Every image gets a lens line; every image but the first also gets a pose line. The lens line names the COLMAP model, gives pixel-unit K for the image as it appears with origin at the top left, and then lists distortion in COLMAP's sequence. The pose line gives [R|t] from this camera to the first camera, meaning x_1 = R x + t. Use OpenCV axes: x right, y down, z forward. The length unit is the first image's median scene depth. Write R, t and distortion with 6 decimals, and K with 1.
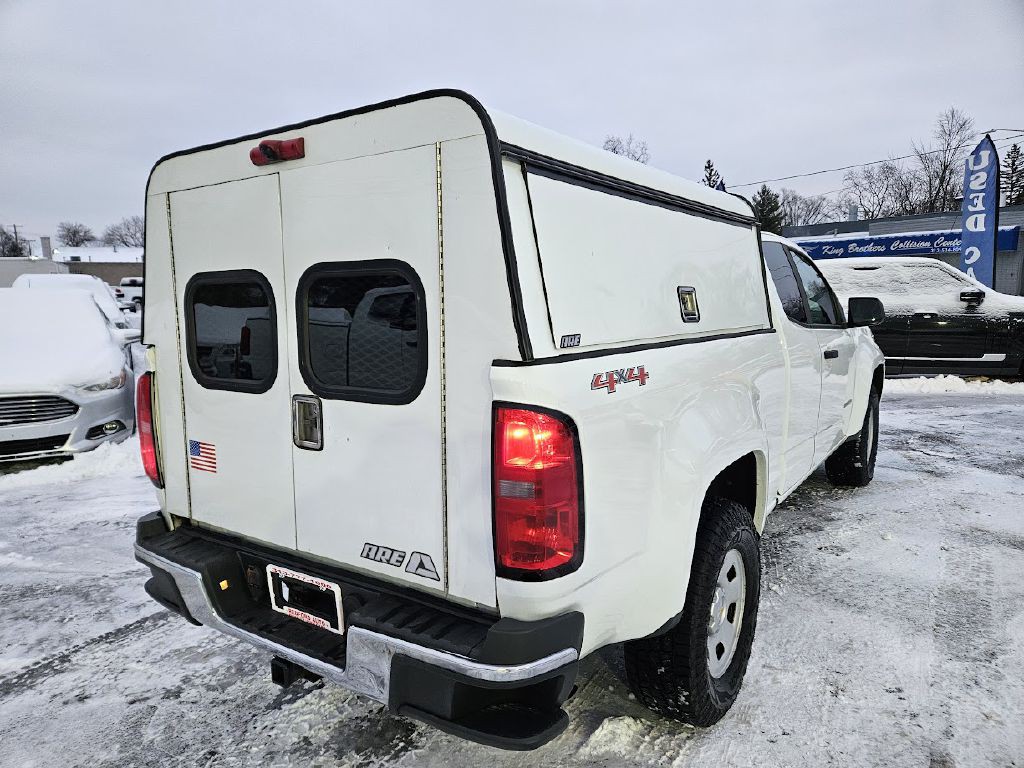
lens RADIAL K [[671.8, 0, 523.4], [0, 671.8, 382.0], [0, 0, 1]] dist [0.081451, -0.076041]
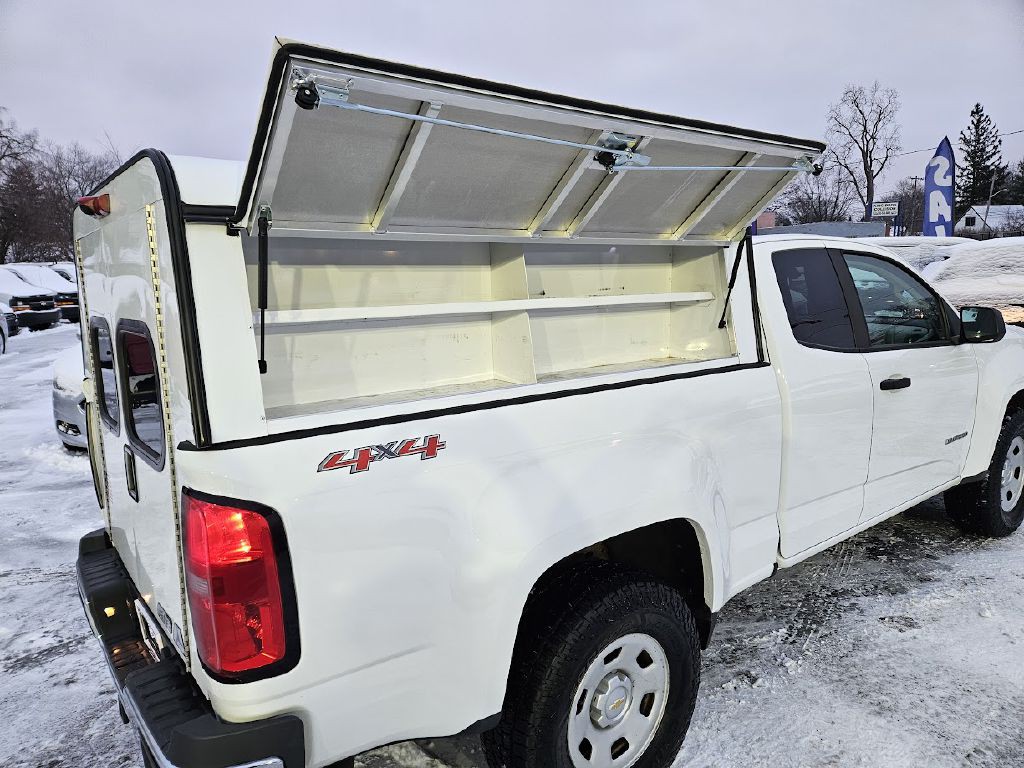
lens RADIAL K [[690.1, 0, 495.5], [0, 690.1, 397.6], [0, 0, 1]] dist [0.024636, -0.003356]
pose [[0.956516, 0.035861, -0.289468, 0.361402], [-0.021499, 0.998382, 0.052642, -0.085795], [0.290887, -0.044130, 0.955739, 0.132569]]
